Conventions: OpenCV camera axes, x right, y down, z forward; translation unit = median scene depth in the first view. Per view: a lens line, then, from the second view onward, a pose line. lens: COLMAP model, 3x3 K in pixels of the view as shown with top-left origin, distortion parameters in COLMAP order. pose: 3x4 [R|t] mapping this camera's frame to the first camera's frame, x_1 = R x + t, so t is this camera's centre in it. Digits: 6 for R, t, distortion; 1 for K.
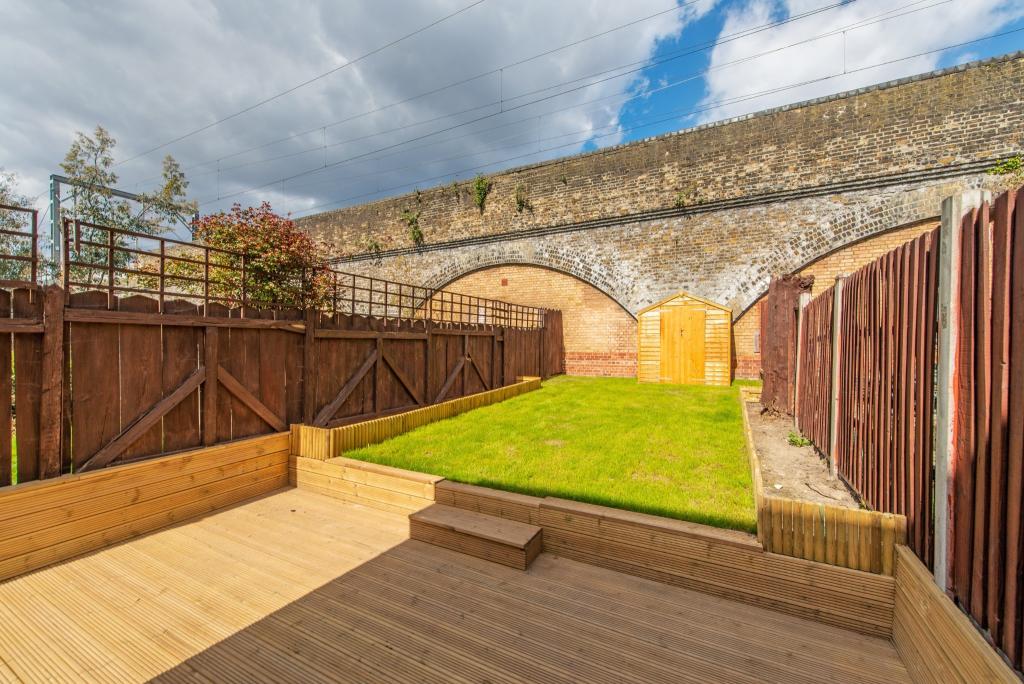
lens RADIAL K [[404.6, 0, 512.0], [0, 404.6, 342.0], [0, 0, 1]] dist [0.018330, -0.000051]
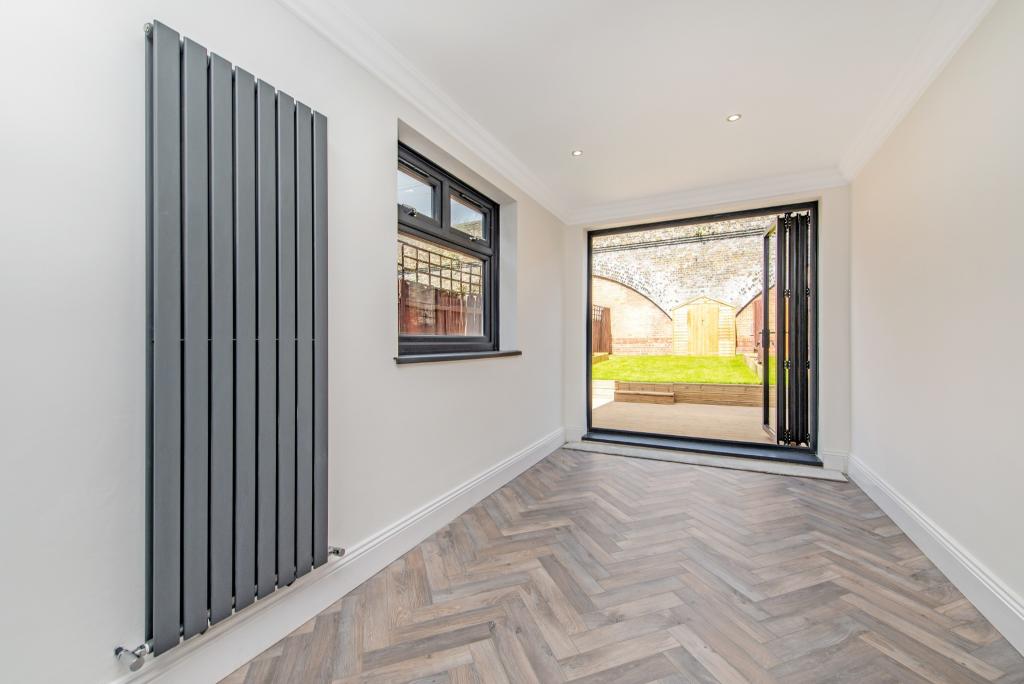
lens RADIAL K [[404.6, 0, 512.0], [0, 404.6, 342.0], [0, 0, 1]] dist [0.018330, -0.000051]
pose [[0.999613, -0.005245, 0.027320, -0.280704], [0.005304, 0.999984, -0.002080, 0.043278], [-0.027308, 0.002224, 0.999625, -0.410885]]
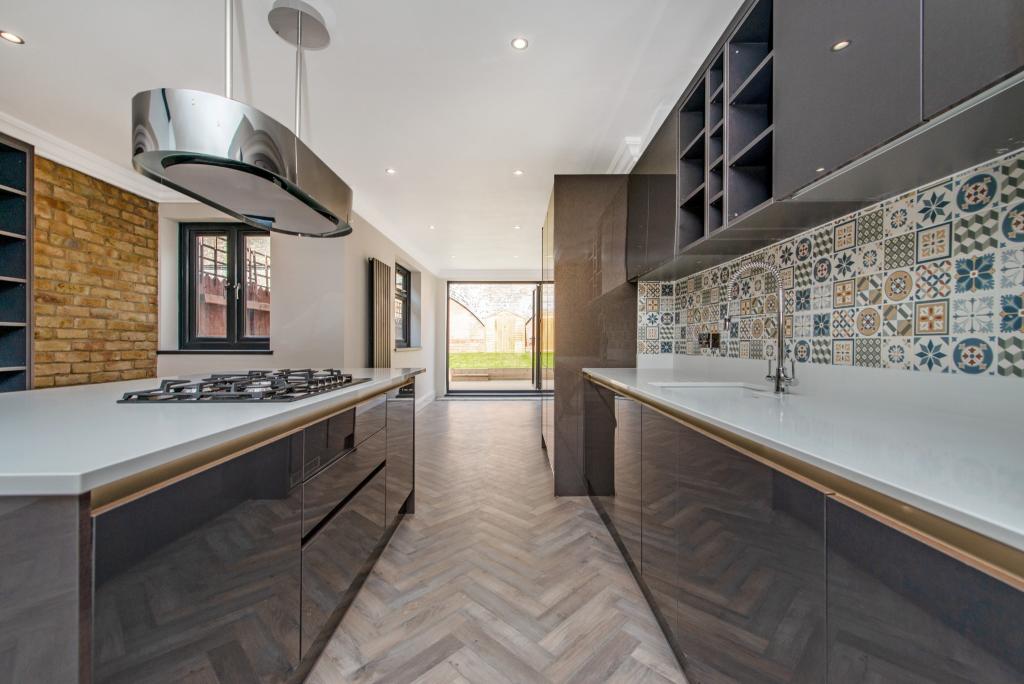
lens RADIAL K [[400.3, 0, 523.1], [0, 400.3, 344.2], [0, 0, 1]] dist [0.000391, -0.000349]
pose [[0.872015, -0.006992, 0.489429, -0.432190], [0.005215, 0.999974, 0.004995, 0.043316], [-0.489451, -0.001804, 0.872029, -0.713821]]
